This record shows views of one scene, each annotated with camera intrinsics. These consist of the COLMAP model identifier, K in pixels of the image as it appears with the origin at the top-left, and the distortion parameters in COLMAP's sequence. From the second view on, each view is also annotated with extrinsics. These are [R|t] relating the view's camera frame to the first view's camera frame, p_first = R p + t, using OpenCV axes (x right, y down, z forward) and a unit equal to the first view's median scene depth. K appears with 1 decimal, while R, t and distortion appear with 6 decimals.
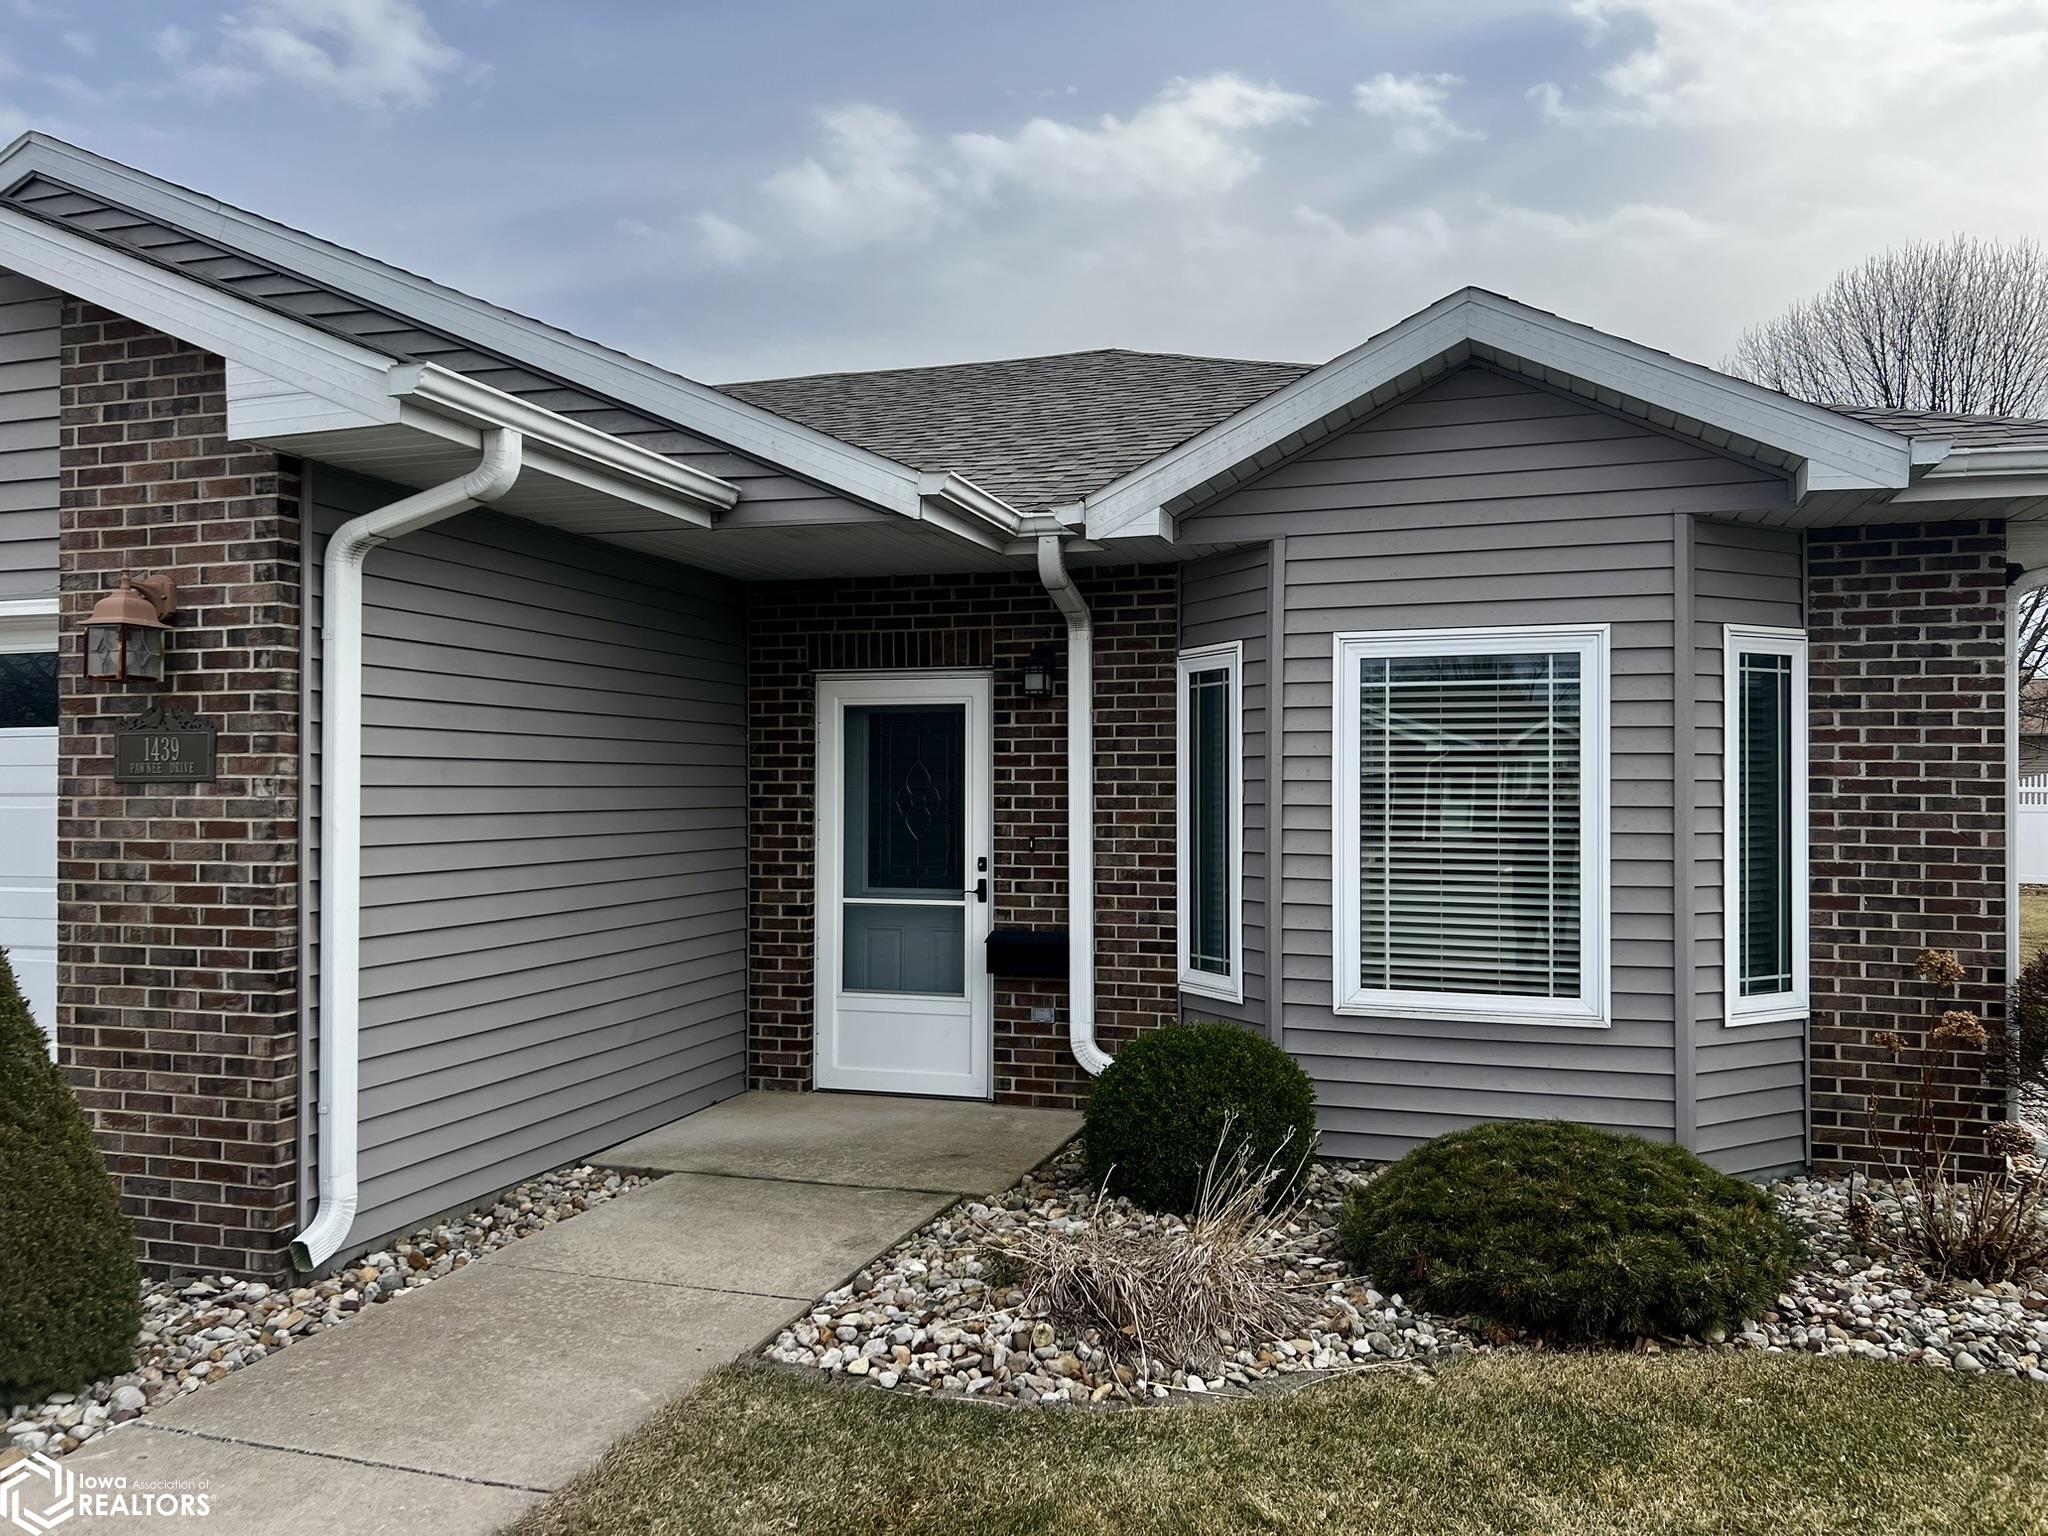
lens RADIAL K [[1531.9, 0, 967.9], [0, 1531.9, 775.8], [0, 0, 1]] dist [0.070148, -0.077569]
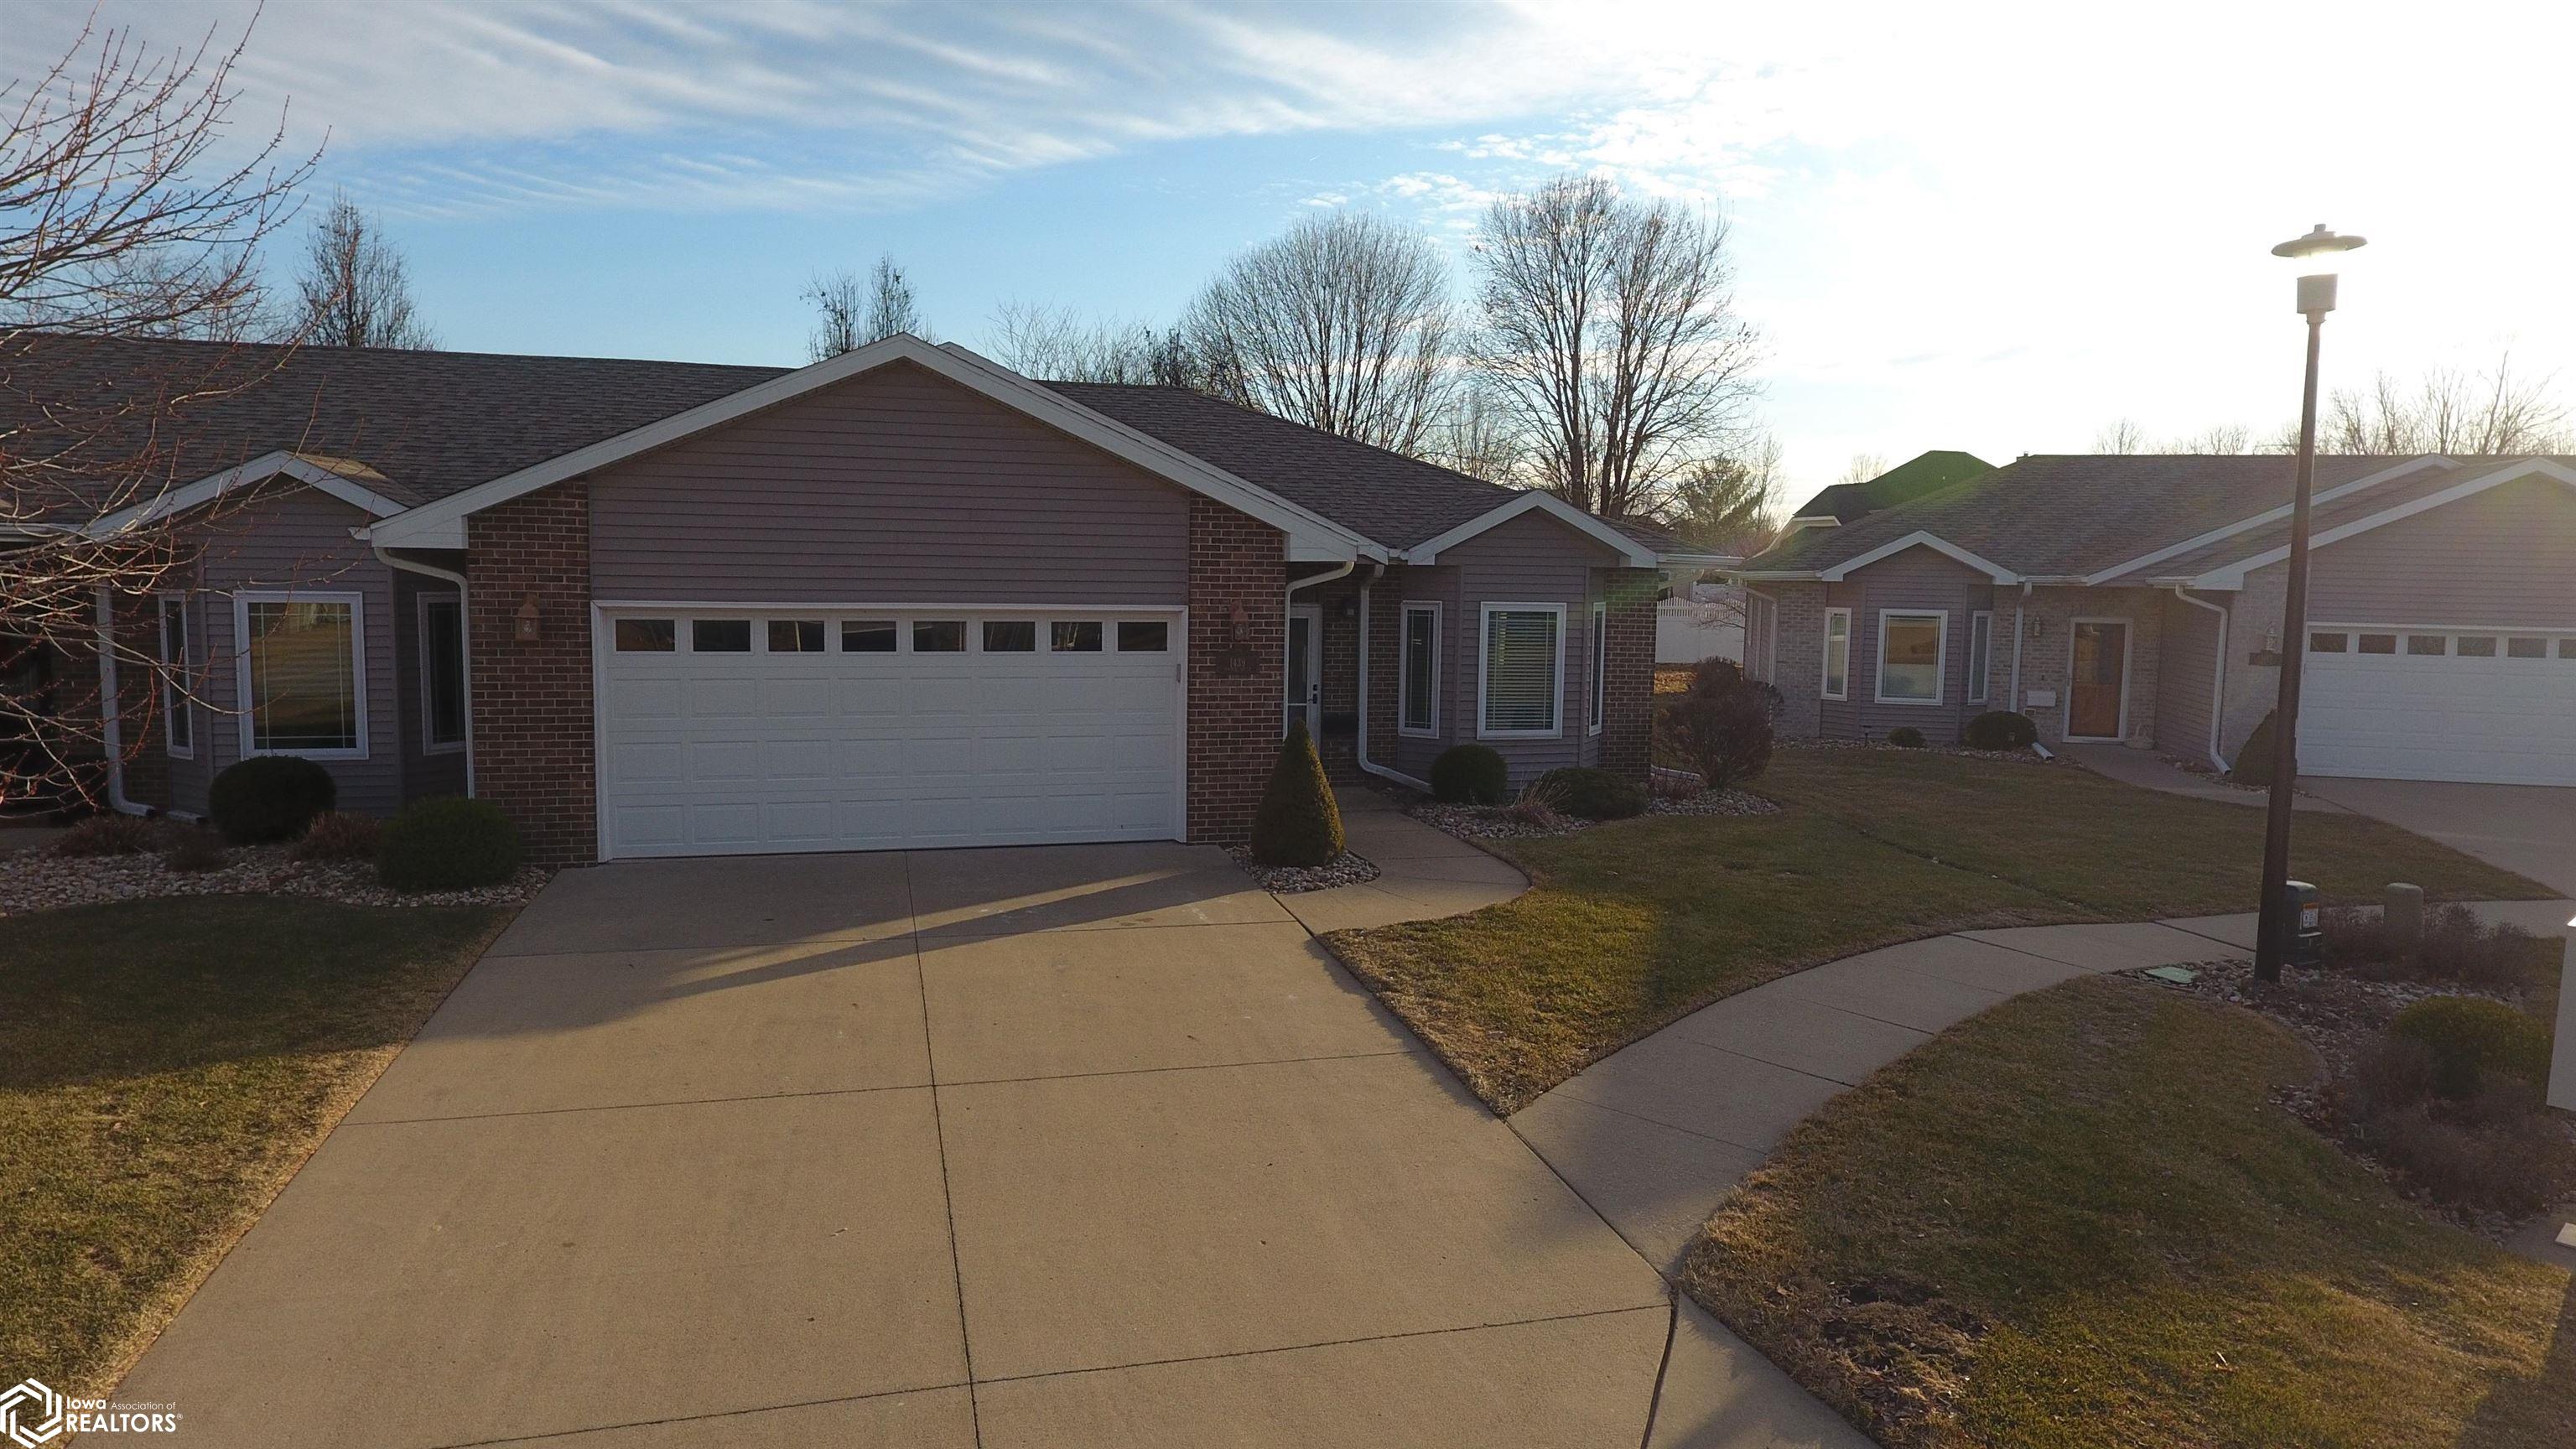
lens RADIAL K [[1491.6, 0, 1263.9], [0, 1491.6, 711.8], [0, 0, 1]] dist [0.001147, -0.000034]
pose [[0.843392, -0.038236, 0.535936, -1.539977], [-0.018355, 0.994832, 0.099859, -0.158245], [-0.536985, -0.094058, 0.838332, -1.046427]]
